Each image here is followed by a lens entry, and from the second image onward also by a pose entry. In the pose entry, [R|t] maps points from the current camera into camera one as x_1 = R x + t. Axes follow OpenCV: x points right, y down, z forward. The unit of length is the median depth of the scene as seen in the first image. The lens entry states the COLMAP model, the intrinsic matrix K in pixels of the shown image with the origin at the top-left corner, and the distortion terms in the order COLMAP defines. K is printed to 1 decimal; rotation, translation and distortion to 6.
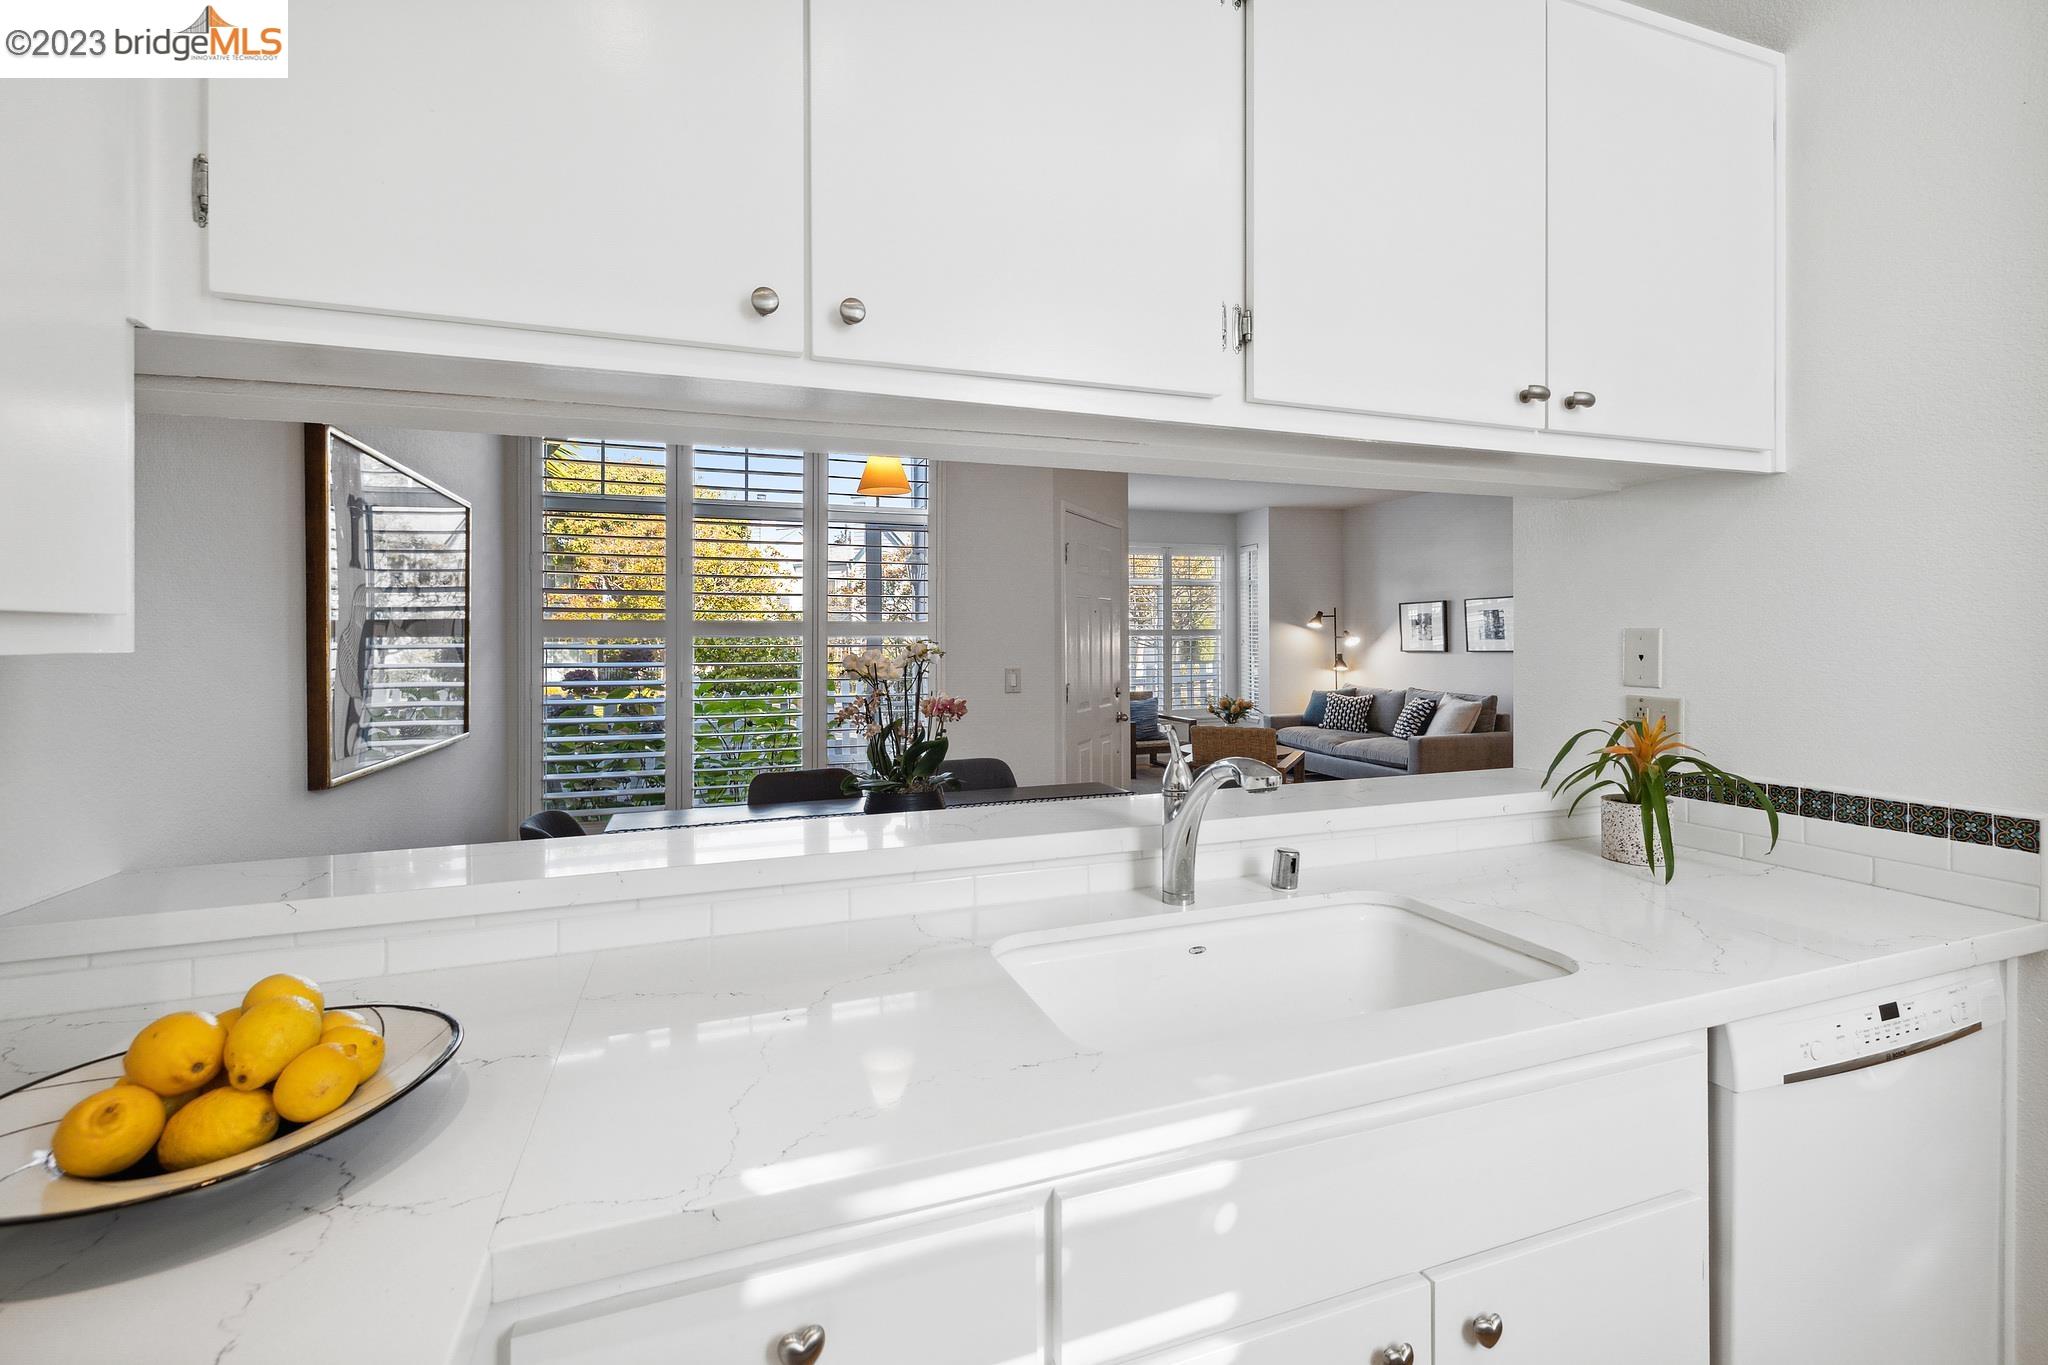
lens RADIAL K [[819.7, 0, 1017.4], [0, 819.7, 643.6], [0, 0, 1]] dist [0.001540, 0.000096]
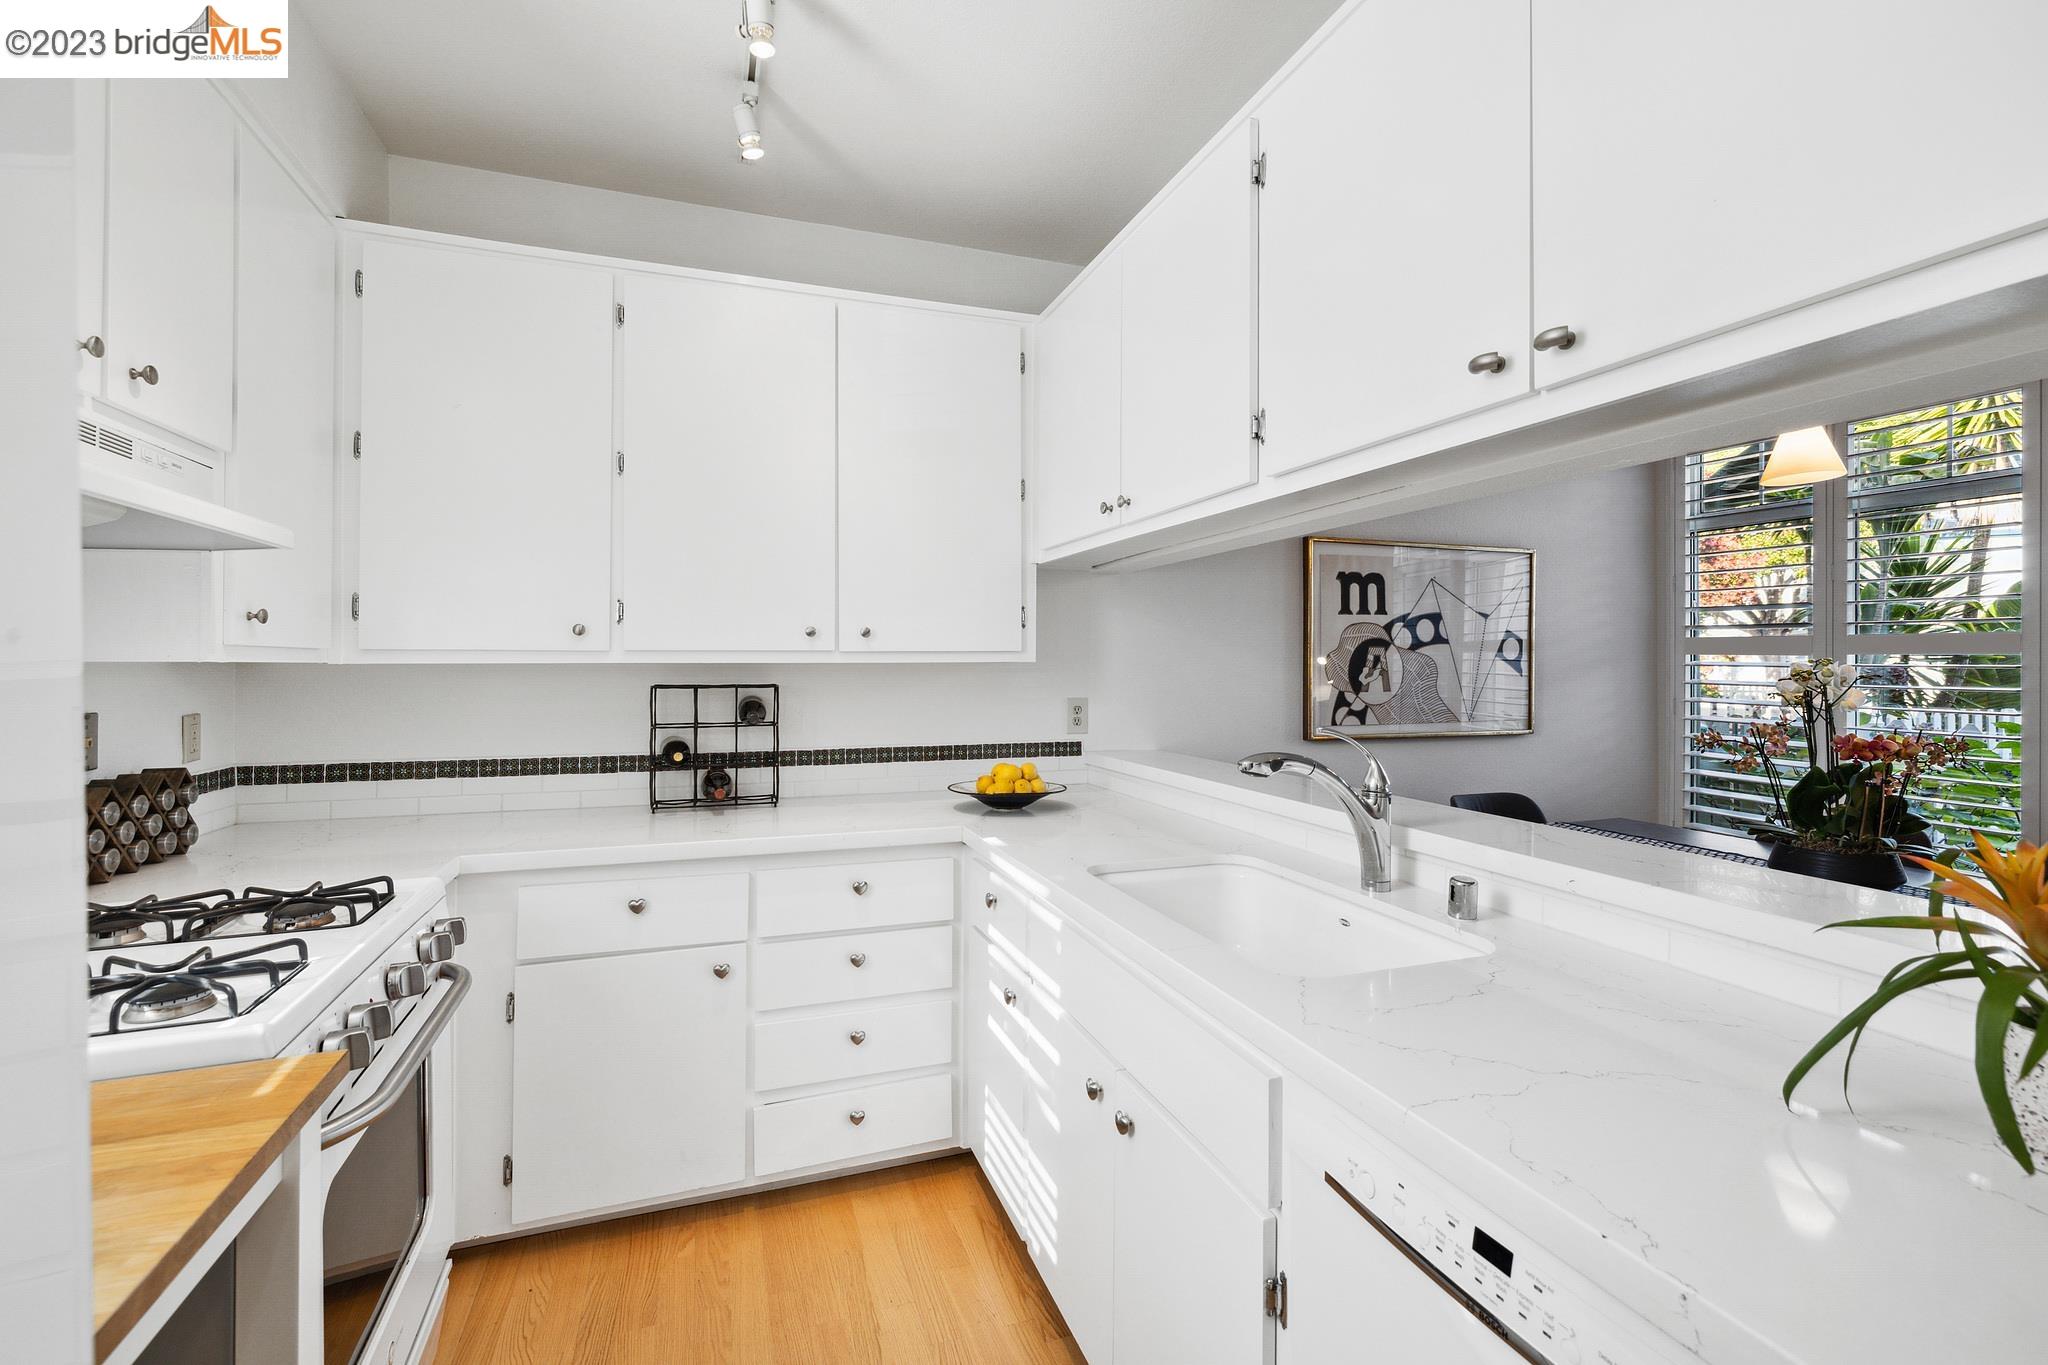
lens RADIAL K [[904.2, 0, 1029.4], [0, 904.2, 651.5], [0, 0, 1]] dist [0.003849, 0.000282]
pose [[0.006803, -0.002157, -0.999975, 1.133034], [-0.001628, 0.999996, -0.002168, -0.010154], [0.999976, 0.001642, 0.006799, 0.397885]]
